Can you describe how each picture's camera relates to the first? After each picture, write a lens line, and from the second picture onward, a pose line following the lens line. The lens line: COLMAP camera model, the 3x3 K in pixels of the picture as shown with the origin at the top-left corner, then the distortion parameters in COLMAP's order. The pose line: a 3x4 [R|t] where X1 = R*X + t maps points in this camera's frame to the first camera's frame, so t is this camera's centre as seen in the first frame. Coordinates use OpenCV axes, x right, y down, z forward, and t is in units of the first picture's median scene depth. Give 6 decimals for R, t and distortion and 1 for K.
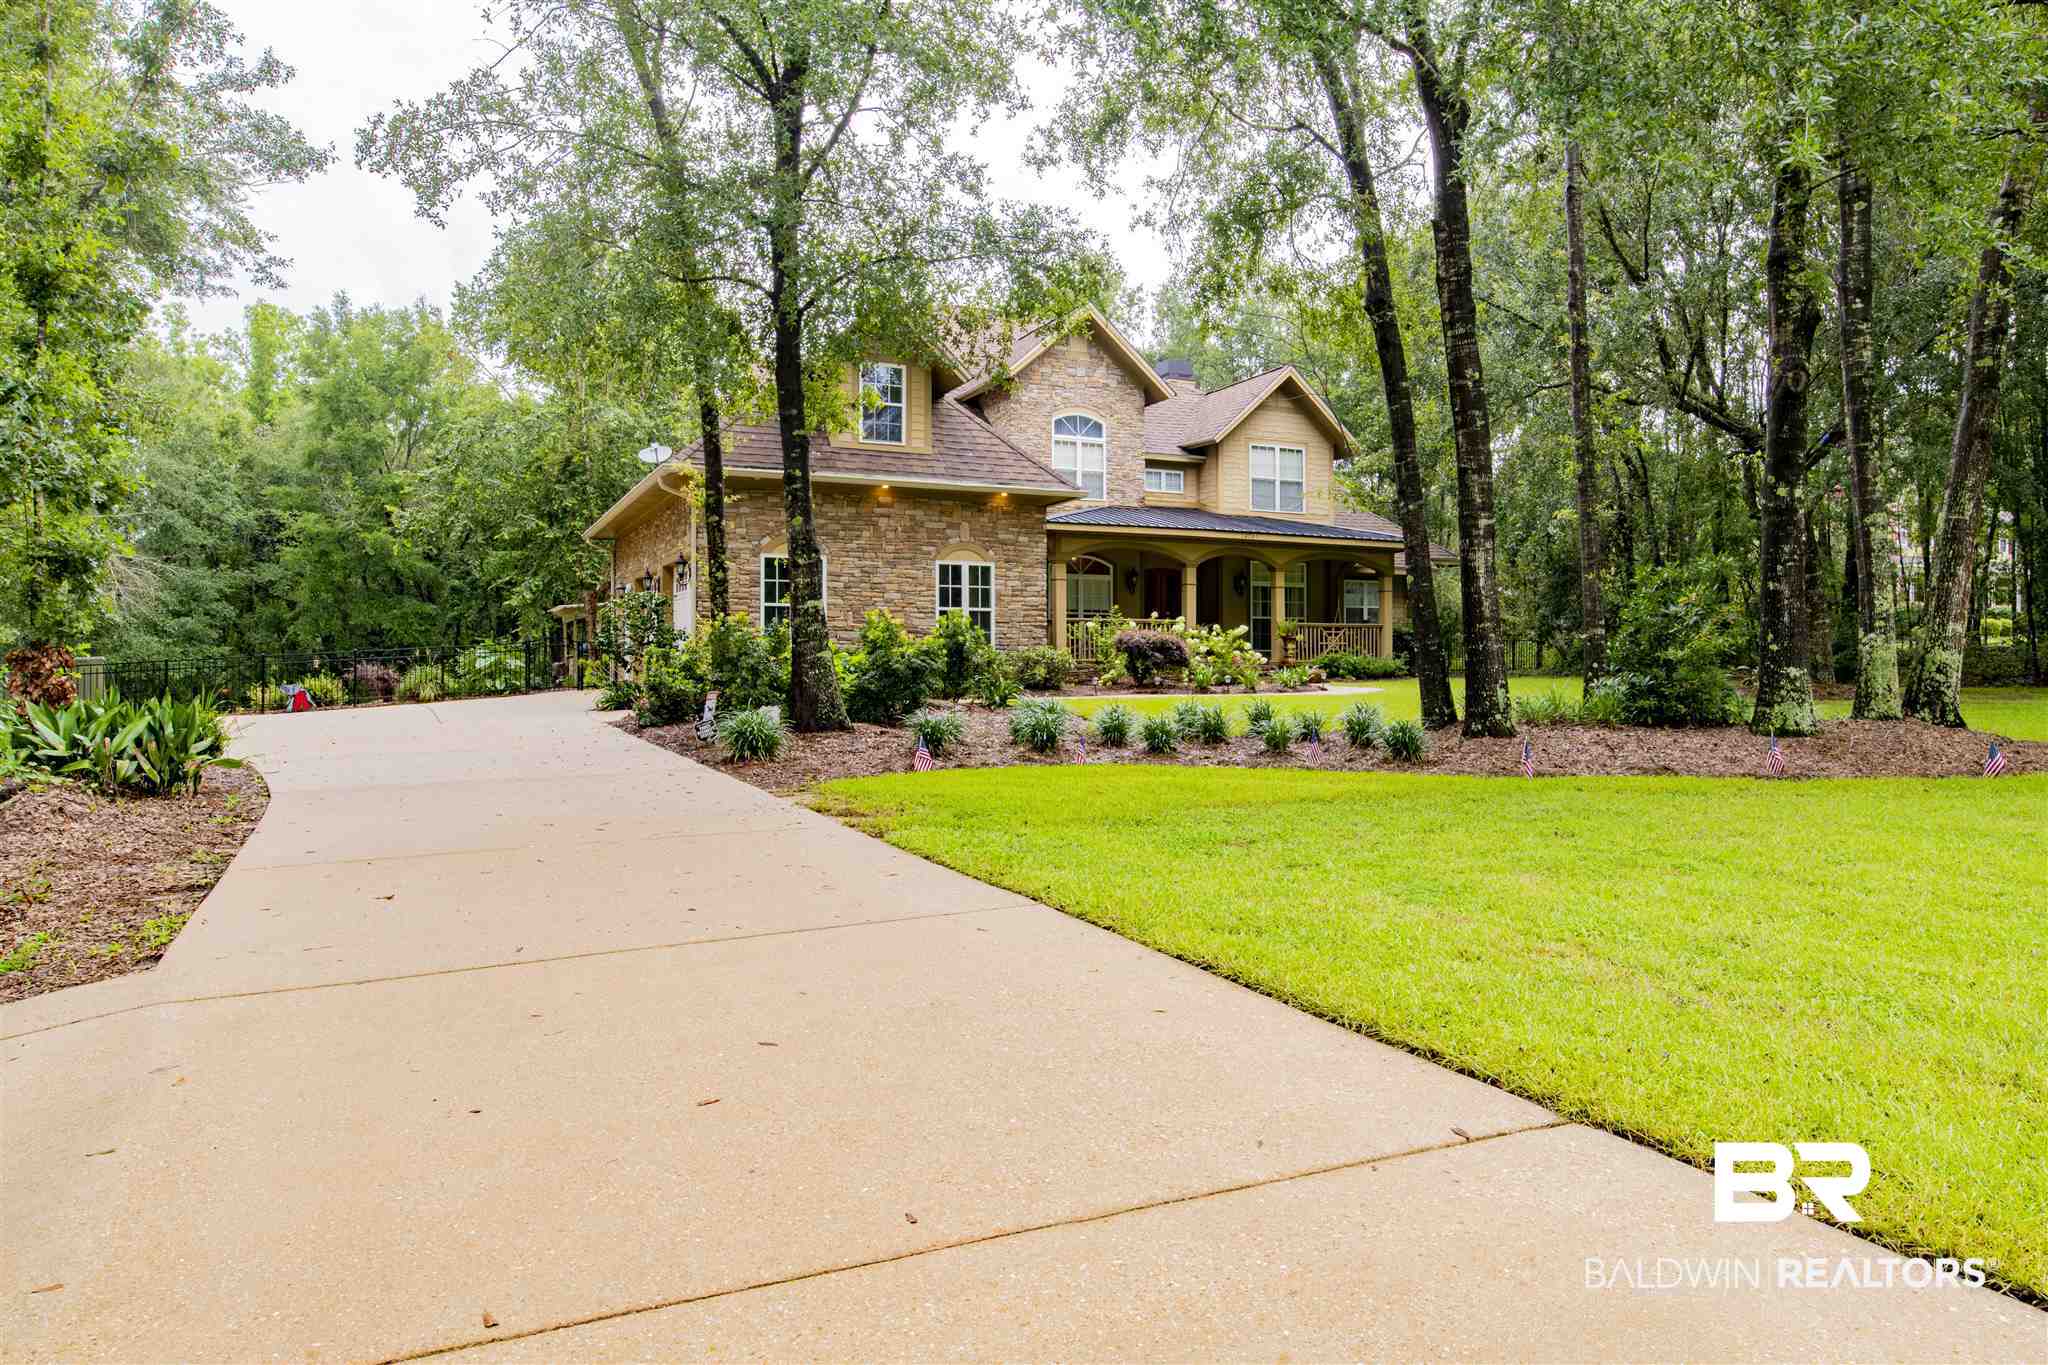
lens RADIAL K [[1285.8, 0, 1031.9], [0, 1285.8, 693.3], [0, 0, 1]] dist [-0.023847, 0.000866]
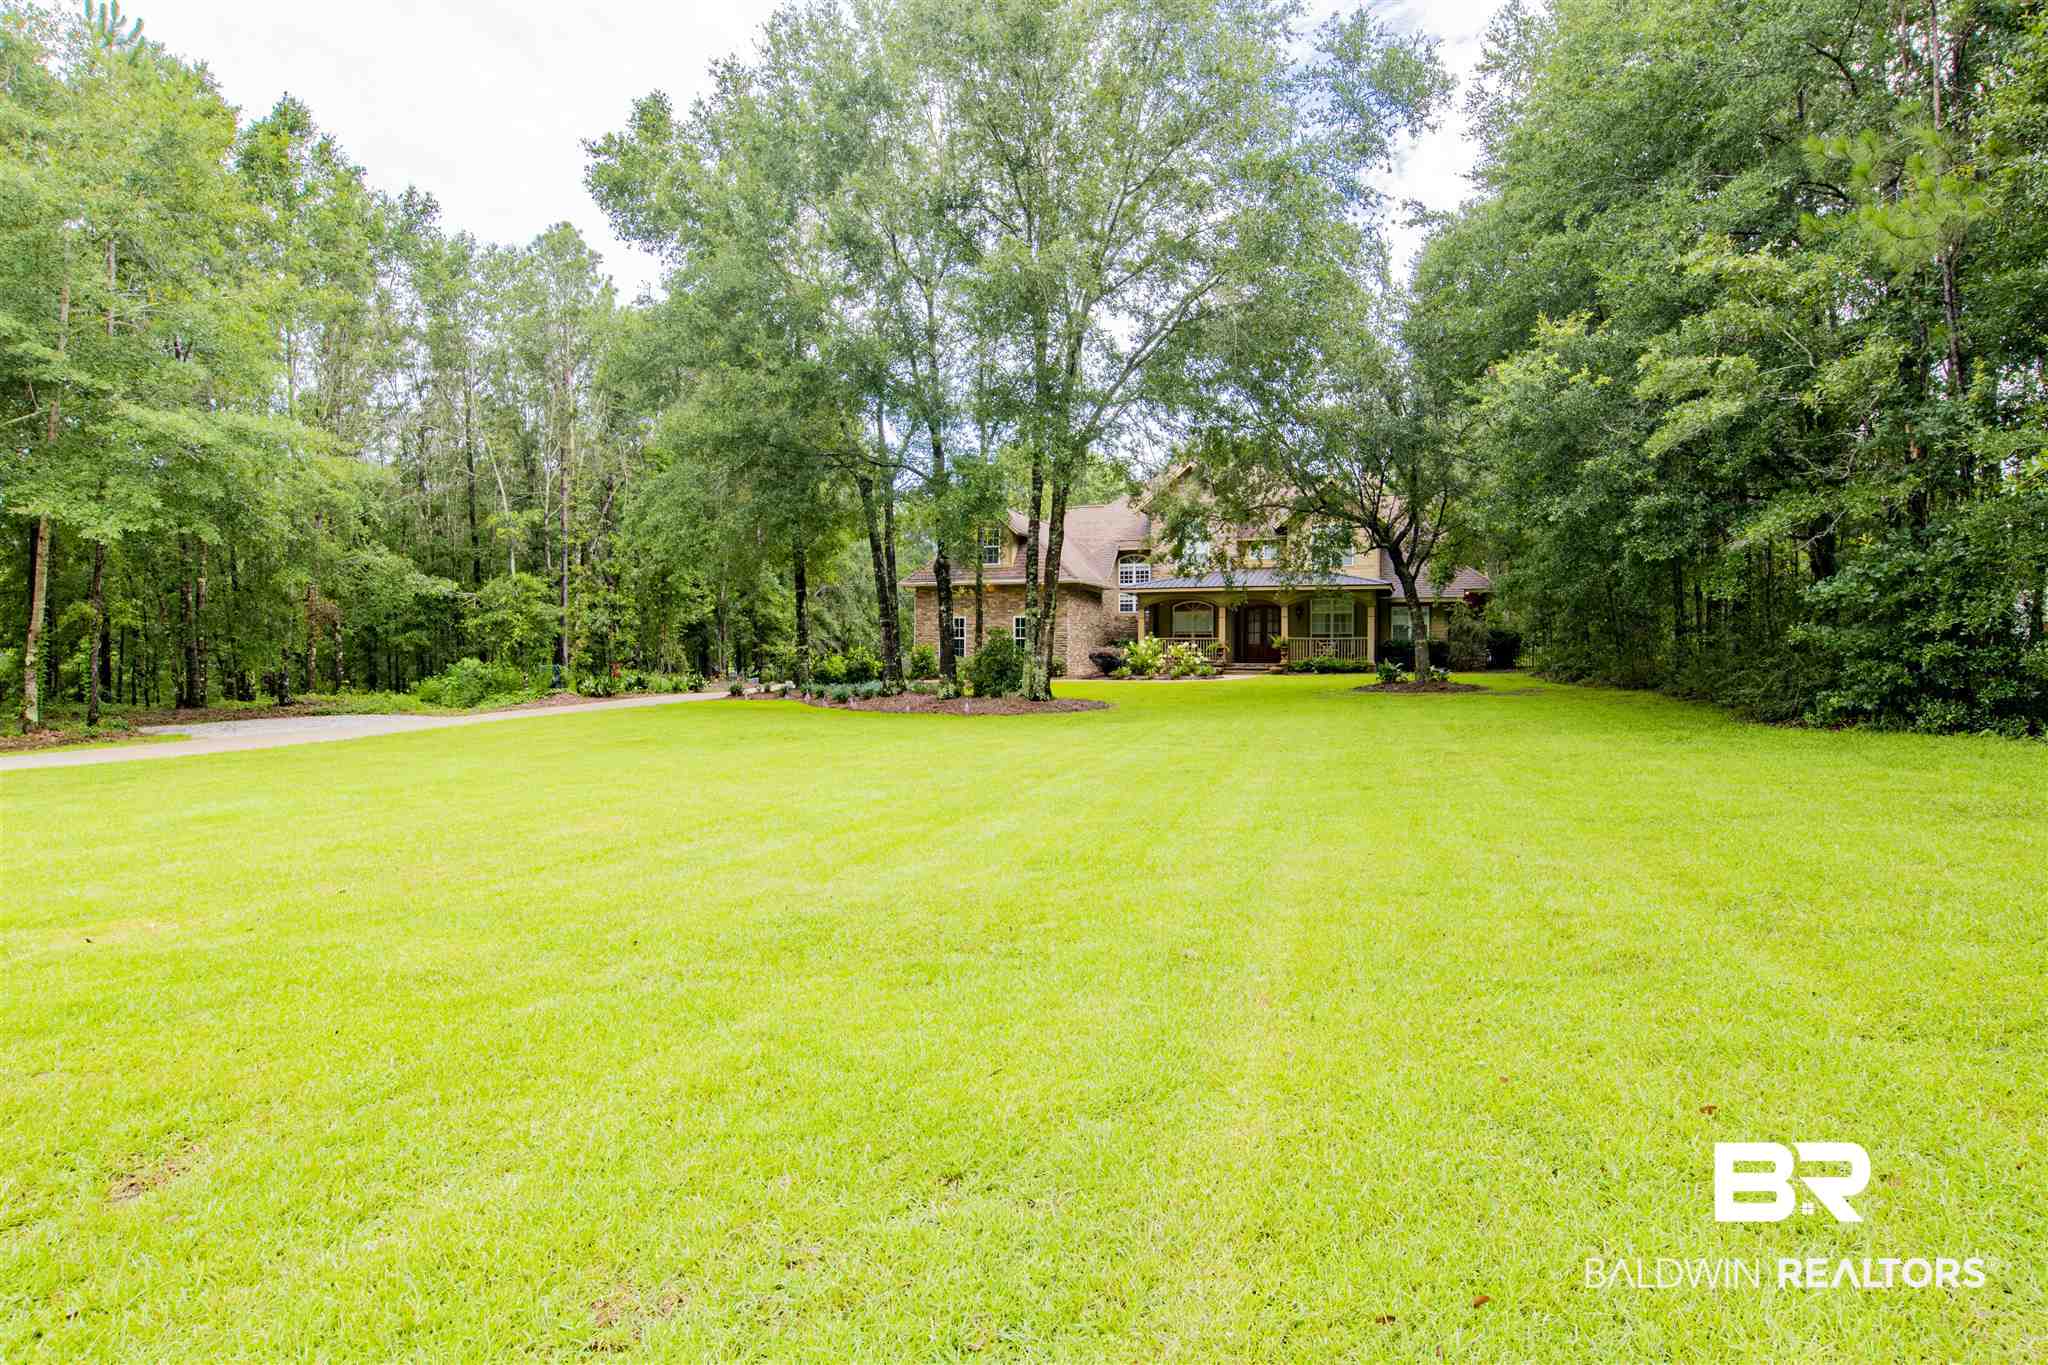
lens RADIAL K [[1037.9, 0, 1032.0], [0, 1037.9, 675.0], [0, 0, 1]] dist [-0.058397, 0.019851]
pose [[0.699097, 0.010579, -0.714949, 1.024553], [-0.012930, 0.999914, 0.002153, -0.007709], [0.714910, 0.007739, 0.699174, -0.165525]]
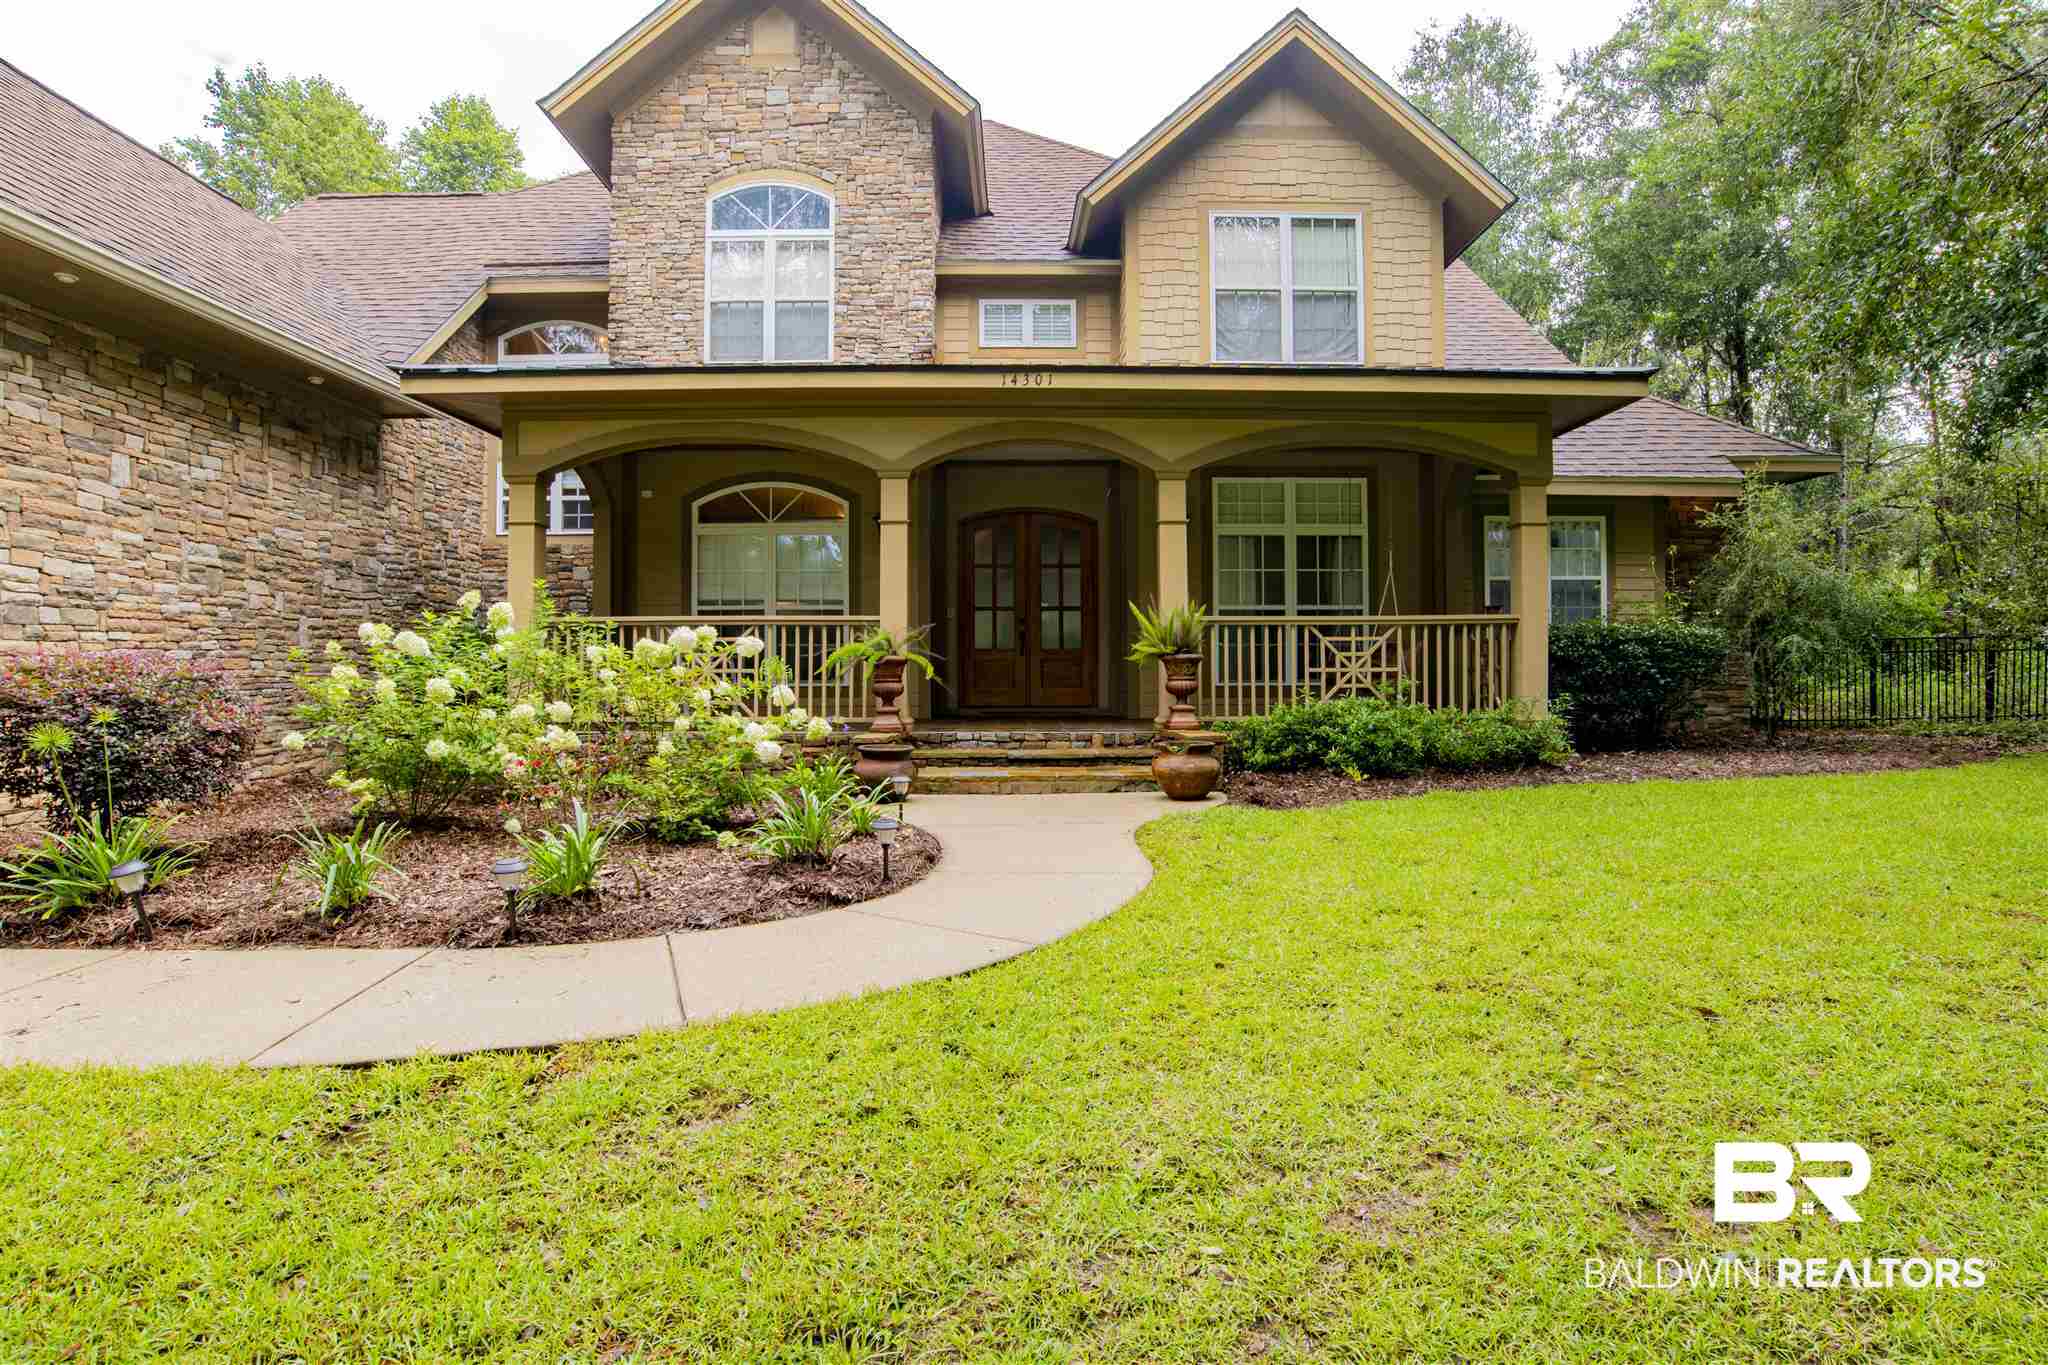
lens RADIAL K [[1037.9, 0, 1054.2], [0, 1037.9, 679.7], [0, 0, 1]] dist [-0.058397, 0.019851]
pose [[0.913612, -0.001525, -0.406583, 0.320774], [-0.003841, 0.999916, -0.012382, -0.037703], [0.406568, 0.012874, 0.913530, 0.805865]]
